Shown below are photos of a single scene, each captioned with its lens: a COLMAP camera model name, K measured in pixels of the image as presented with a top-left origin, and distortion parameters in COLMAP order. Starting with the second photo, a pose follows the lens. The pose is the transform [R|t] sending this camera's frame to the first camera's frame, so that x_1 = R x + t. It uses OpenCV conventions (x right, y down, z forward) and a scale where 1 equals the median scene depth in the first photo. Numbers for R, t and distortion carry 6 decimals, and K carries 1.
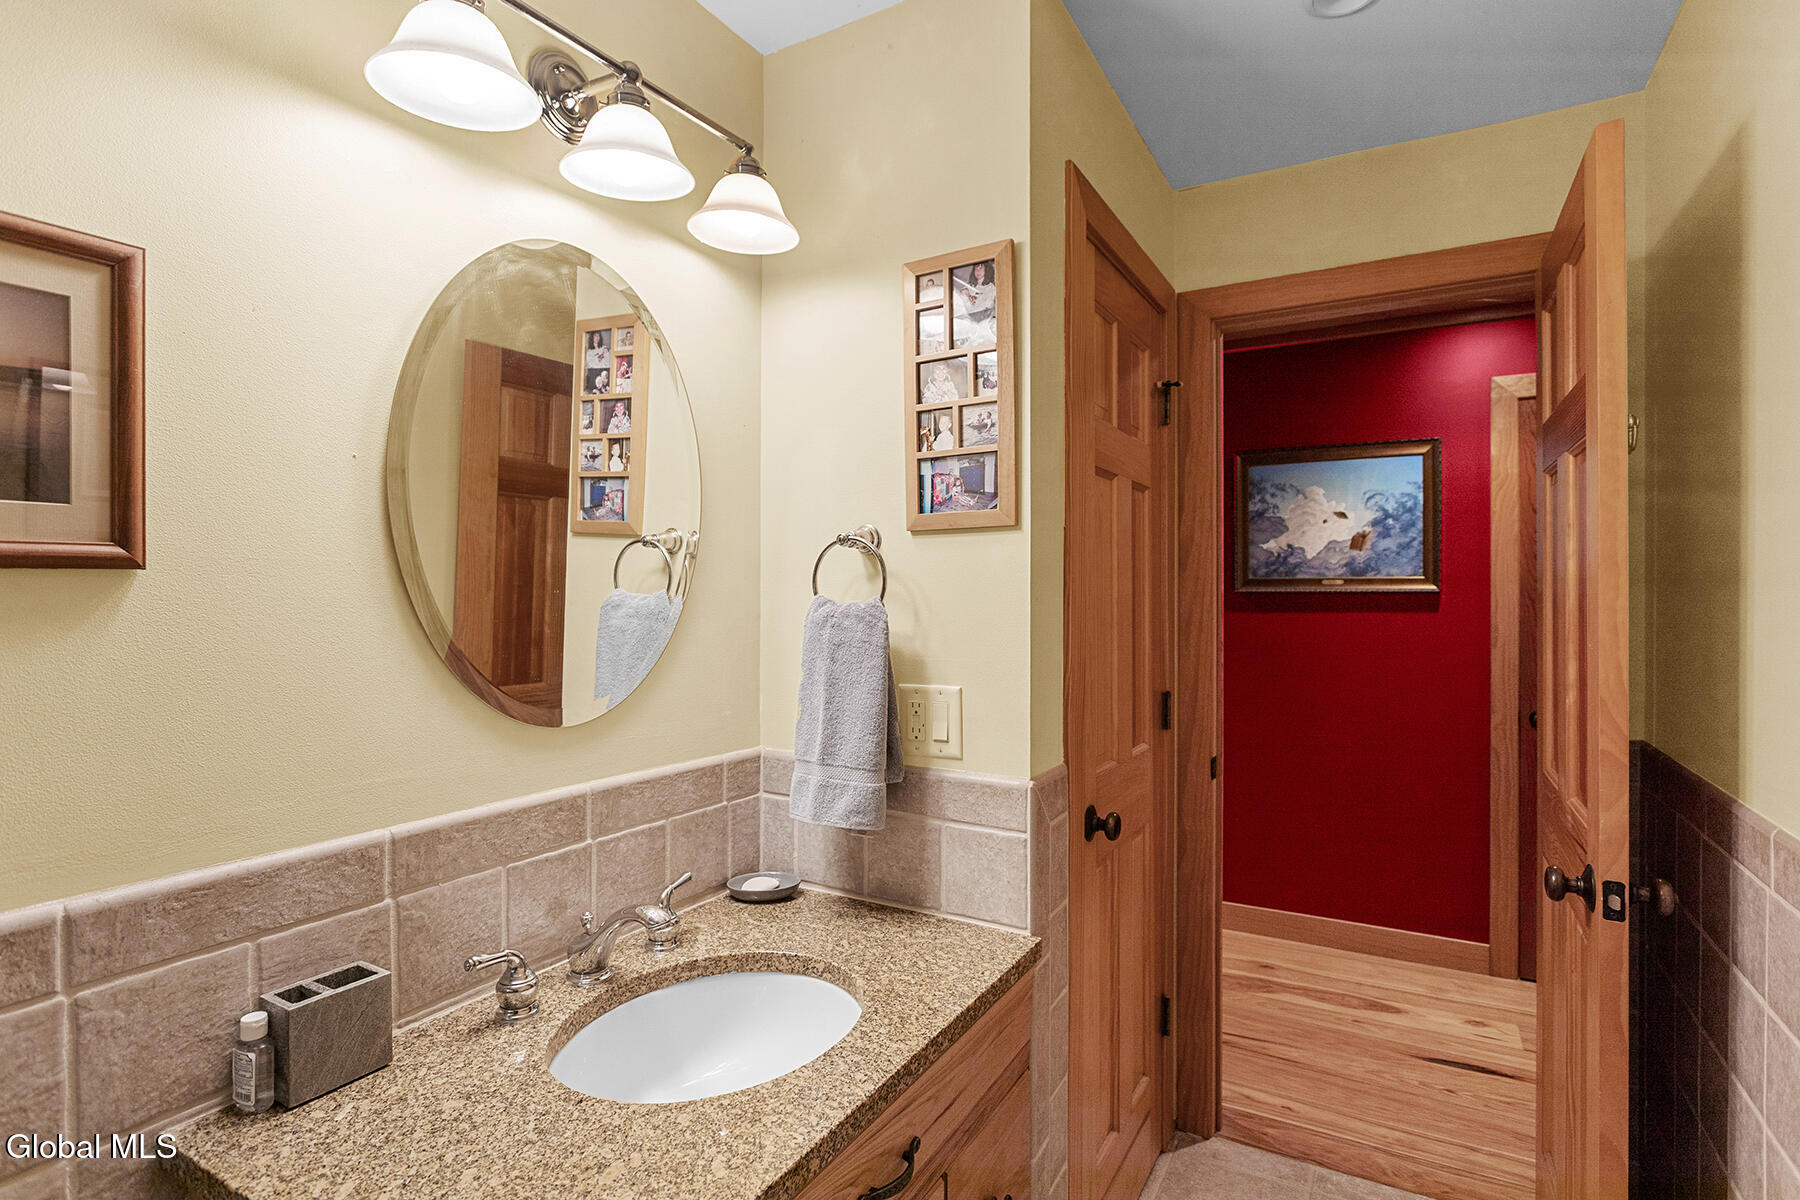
lens RADIAL K [[894.4, 0, 899.8], [0, 894.4, 594.6], [0, 0, 1]] dist [-0.005543, 0.000547]
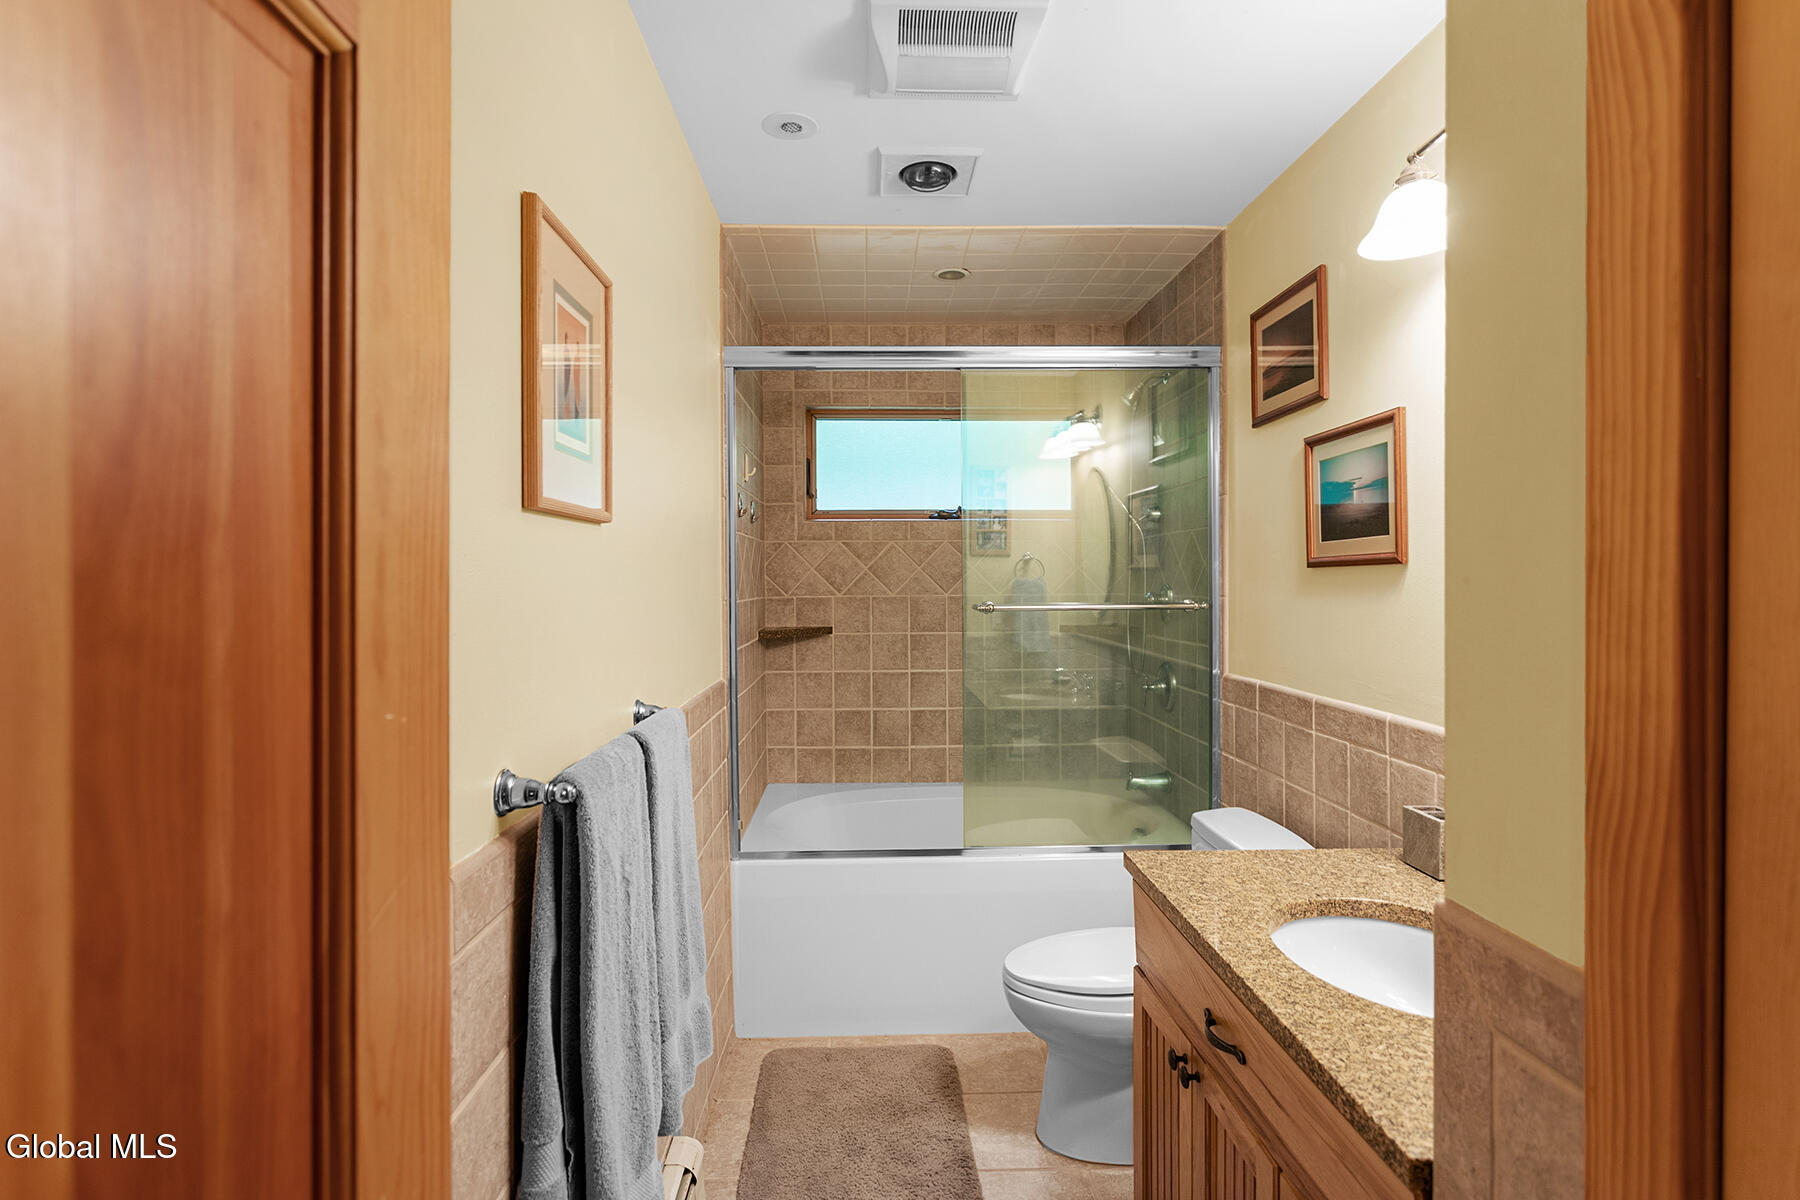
lens RADIAL K [[894.4, 0, 898.9], [0, 894.4, 590.7], [0, 0, 1]] dist [-0.005543, 0.000547]
pose [[-0.847626, 0.009113, -0.530516, 1.048067], [0.004637, 0.999942, 0.009769, 0.006989], [0.530574, 0.005821, -0.847619, 1.836853]]
